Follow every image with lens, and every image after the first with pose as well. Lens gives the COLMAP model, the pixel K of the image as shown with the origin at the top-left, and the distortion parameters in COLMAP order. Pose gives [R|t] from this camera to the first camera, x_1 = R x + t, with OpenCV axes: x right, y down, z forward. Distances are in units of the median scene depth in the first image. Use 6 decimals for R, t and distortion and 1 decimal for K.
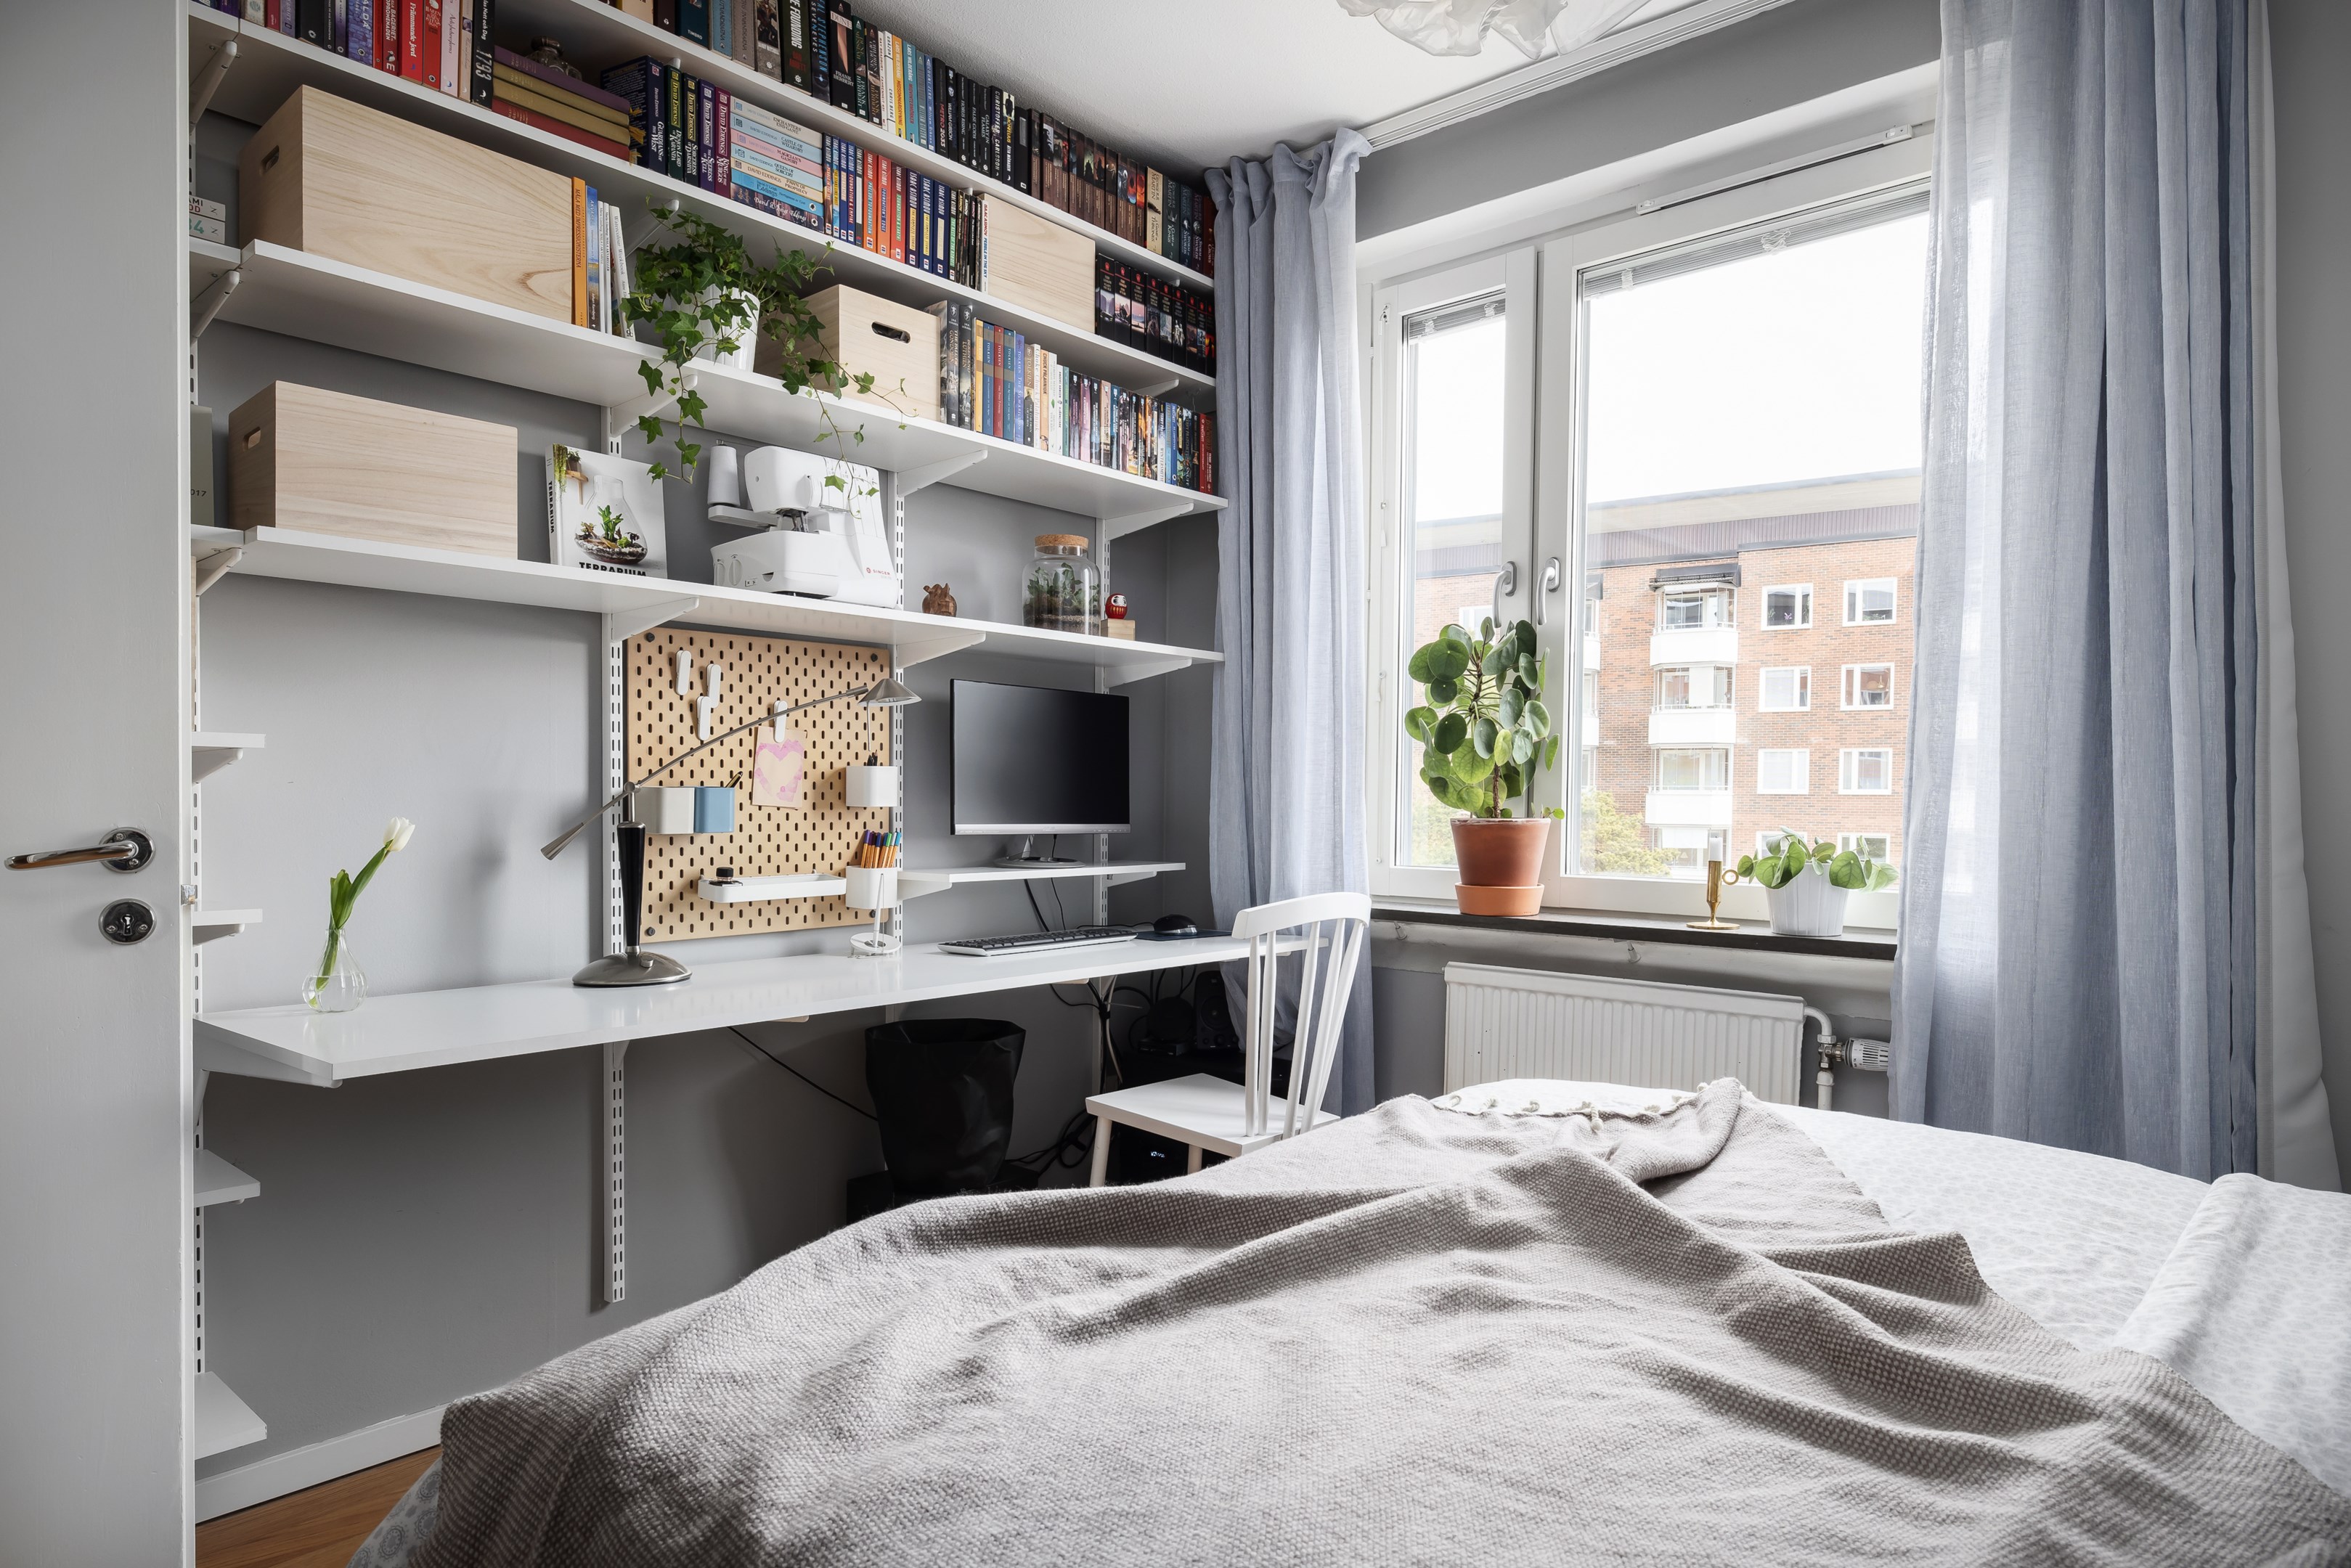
lens RADIAL K [[1365.4, 0, 1177.6], [0, 1365.4, 827.5], [0, 0, 1]] dist [-0.000138, -0.000267]
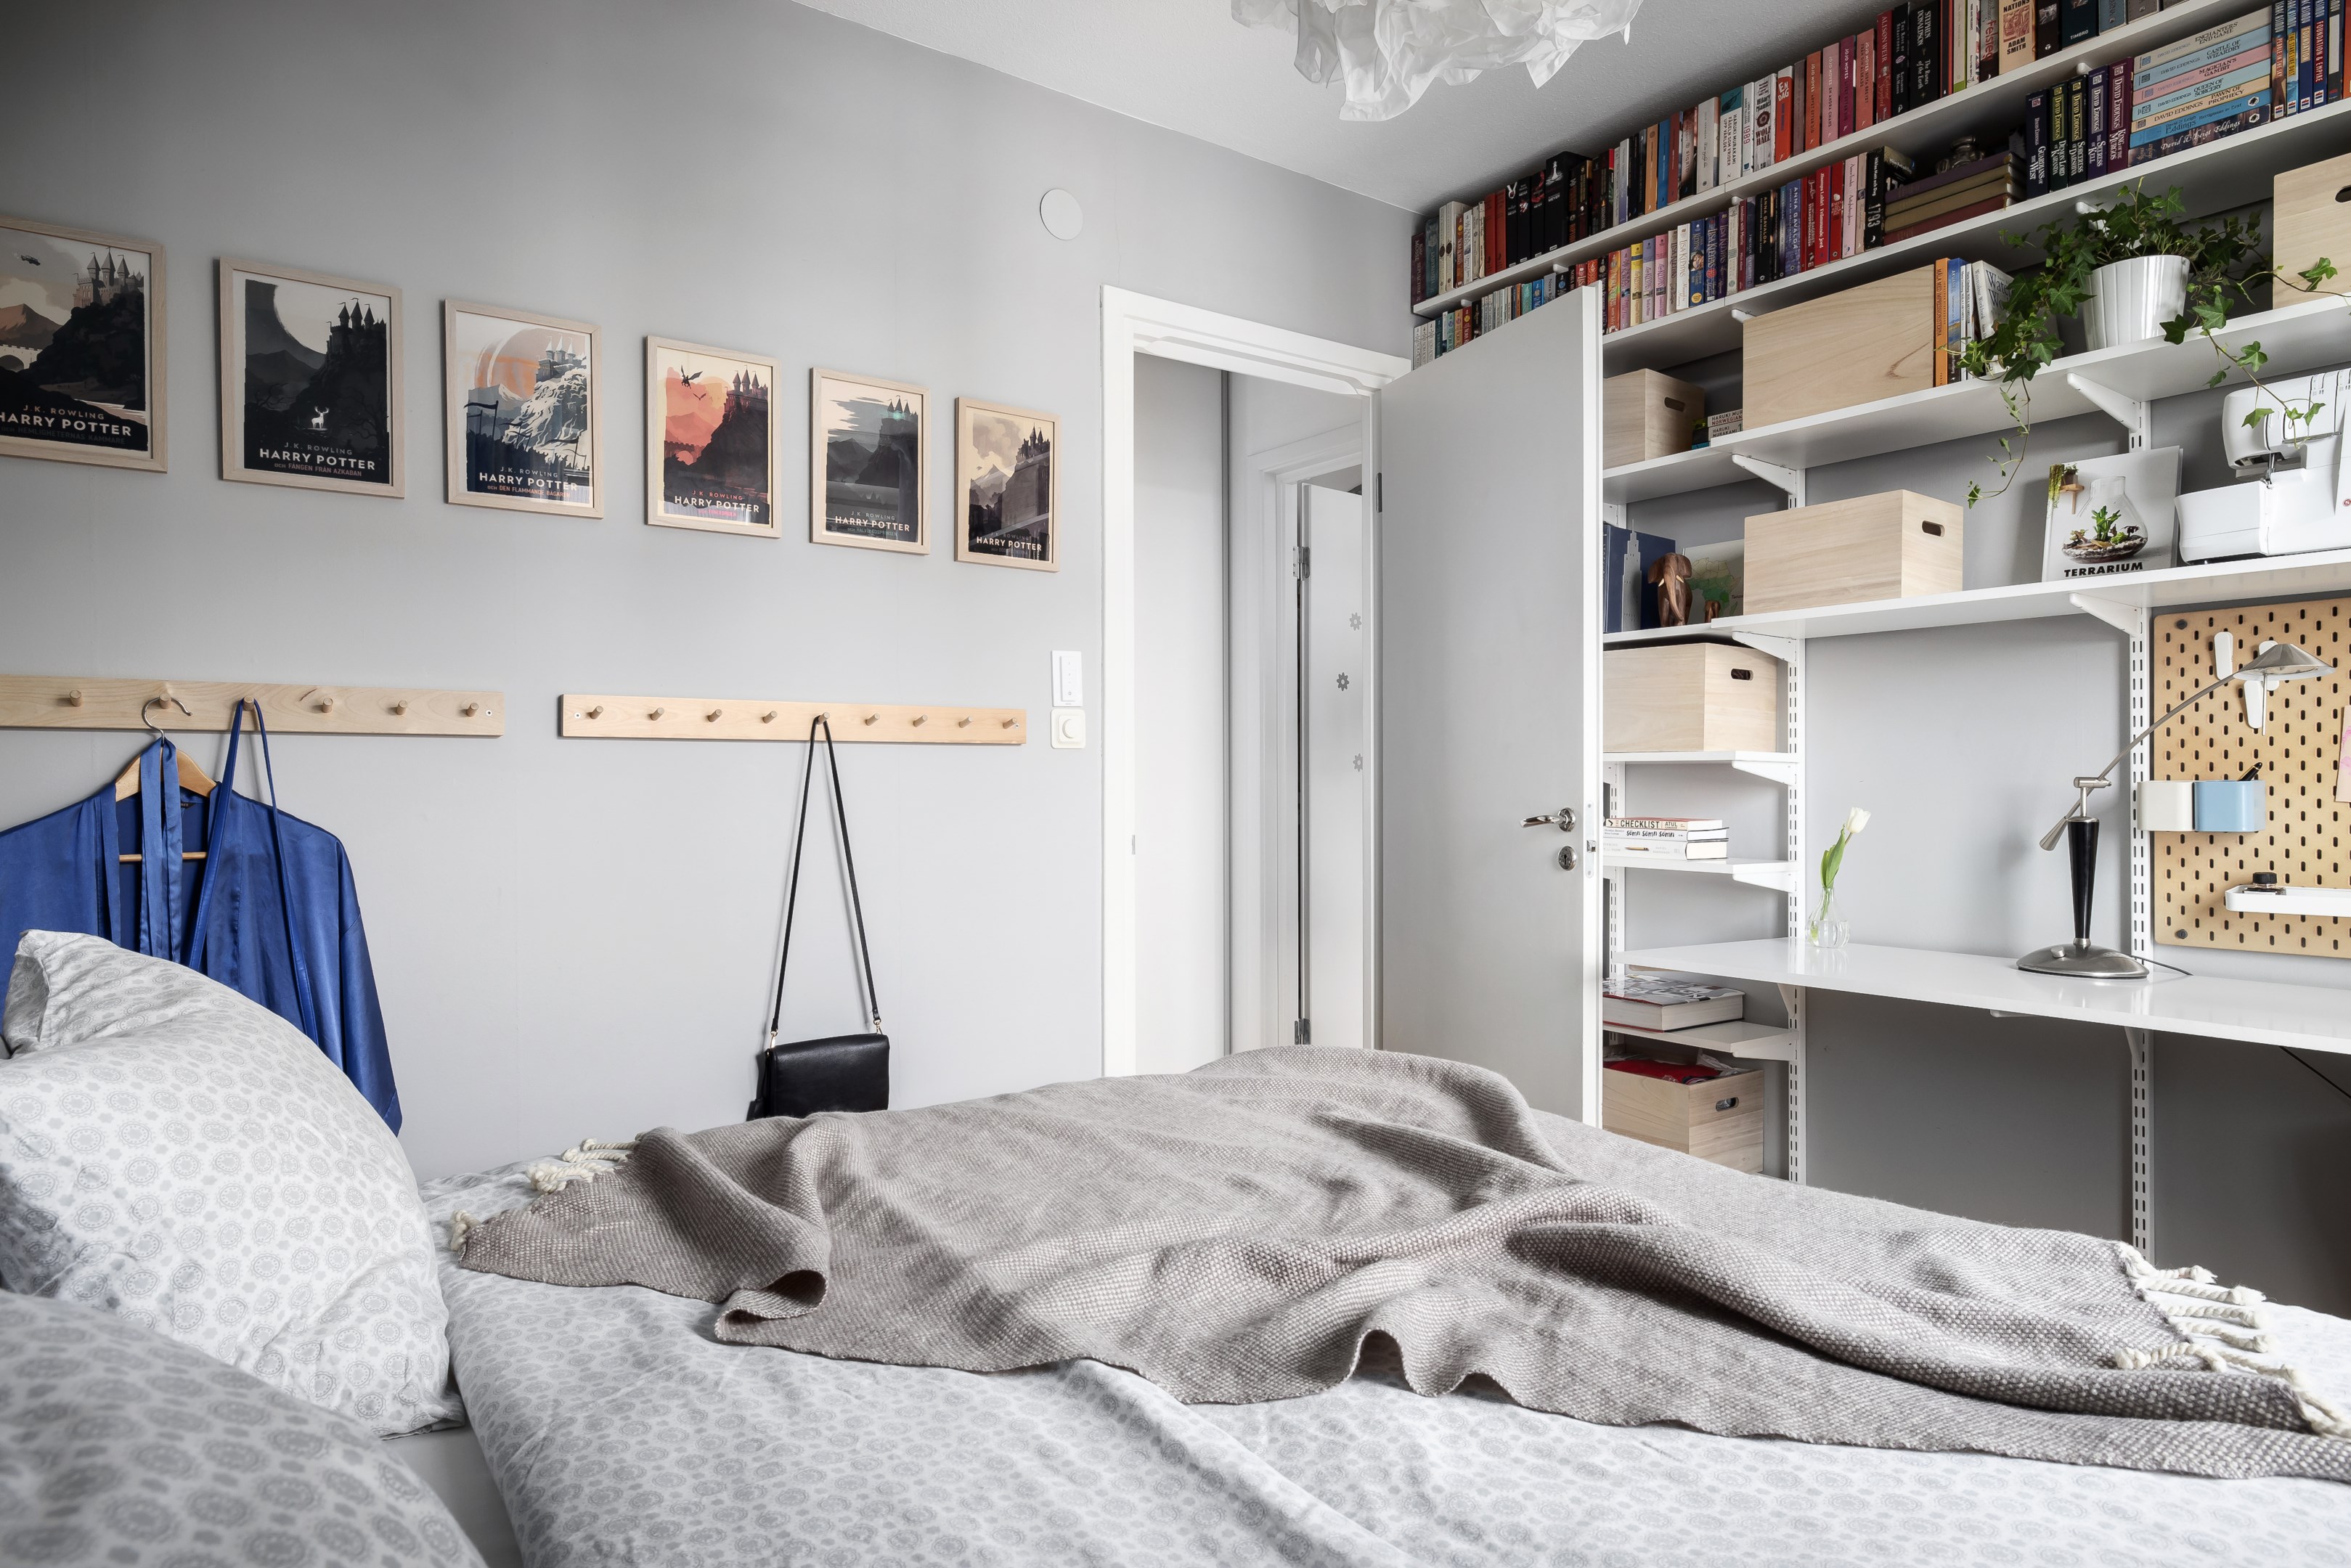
lens RADIAL K [[1342.3, 0, 1175.5], [0, 1342.3, 784.0], [0, 0, 1]] dist [0.001827, 0.001139]
pose [[-0.220028, -0.007175, -0.975467, 0.709140], [-0.023155, 0.999730, -0.002130, -0.010039], [0.975219, 0.022118, -0.220134, 0.544601]]
